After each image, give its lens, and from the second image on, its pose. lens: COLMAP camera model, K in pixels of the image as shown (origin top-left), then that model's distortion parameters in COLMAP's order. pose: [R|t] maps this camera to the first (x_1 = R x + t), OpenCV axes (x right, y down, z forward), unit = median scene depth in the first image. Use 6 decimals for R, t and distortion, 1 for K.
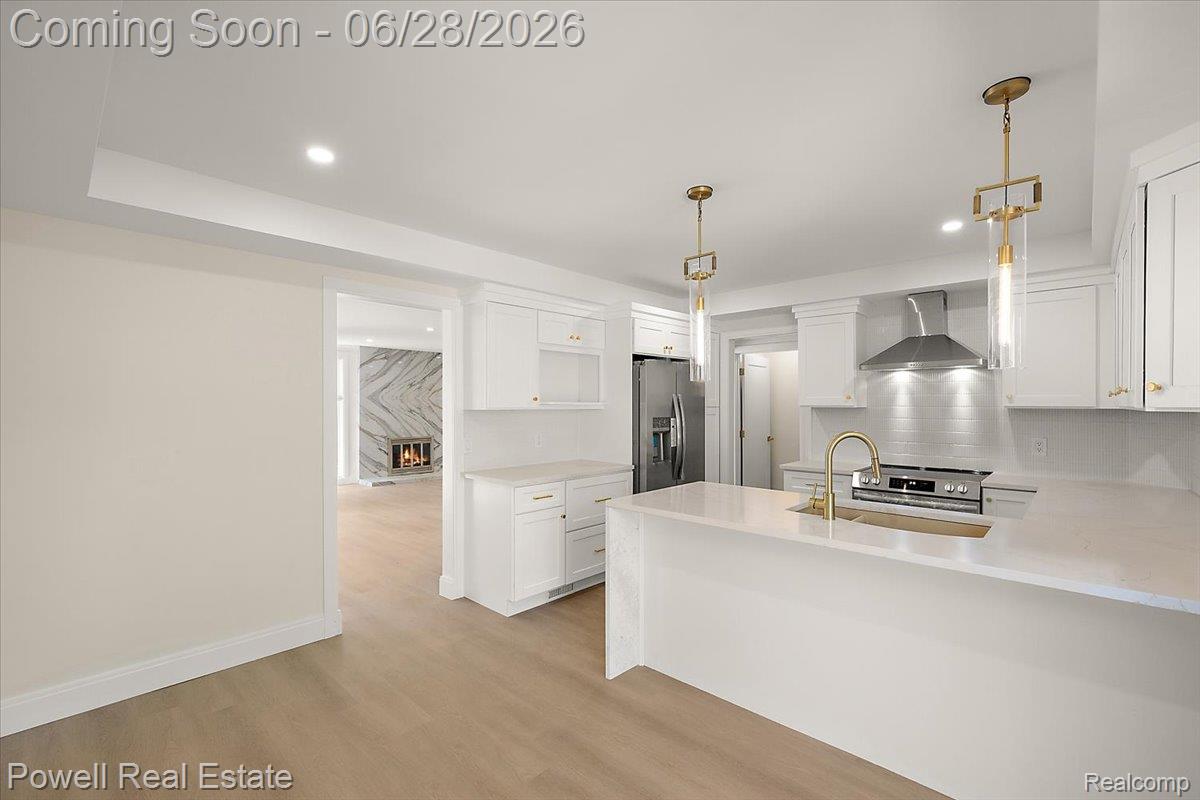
lens RADIAL K [[516.1, 0, 595.7], [0, 516.1, 402.2], [0, 0, 1]] dist [0.002468, 0.000335]
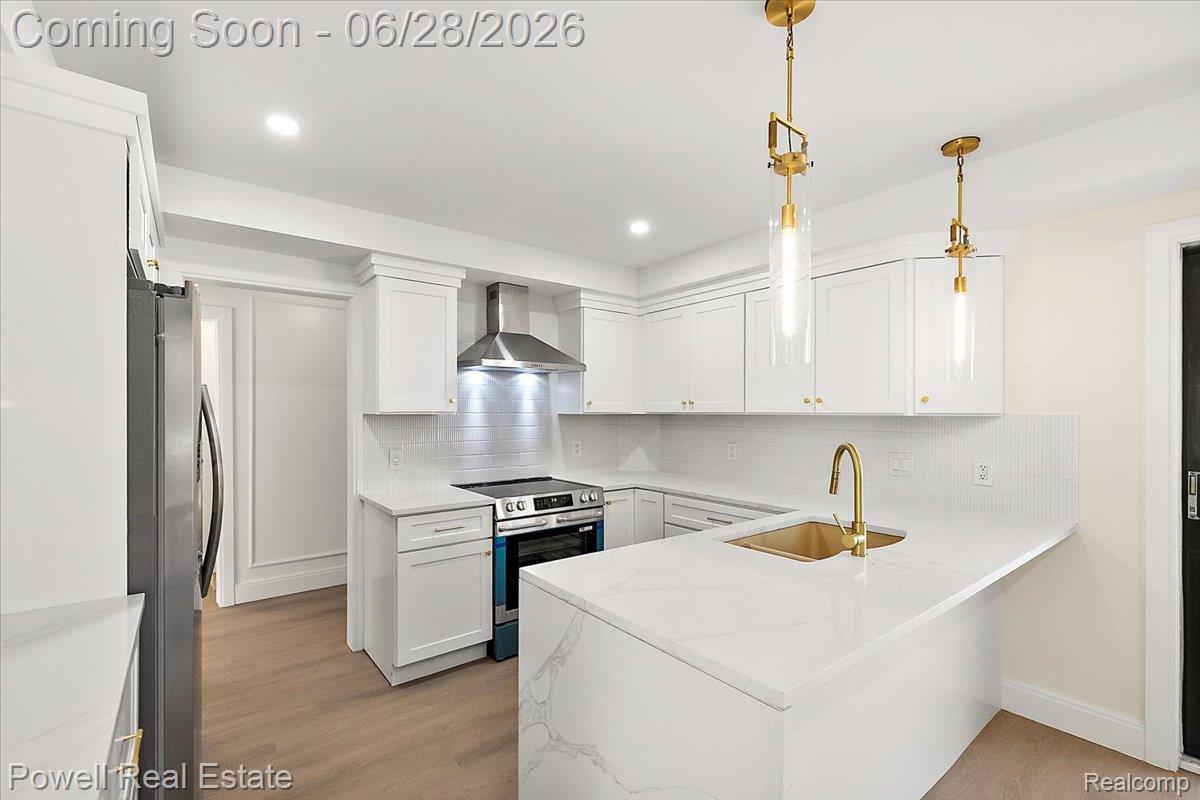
lens RADIAL K [[516.1, 0, 596.8], [0, 516.1, 408.4], [0, 0, 1]] dist [0.002468, 0.000335]
pose [[0.114448, 0.003078, 0.993424, -0.237406], [-0.003167, 0.999991, -0.002733, 0.002075], [-0.993424, -0.002833, 0.114457, 0.777942]]
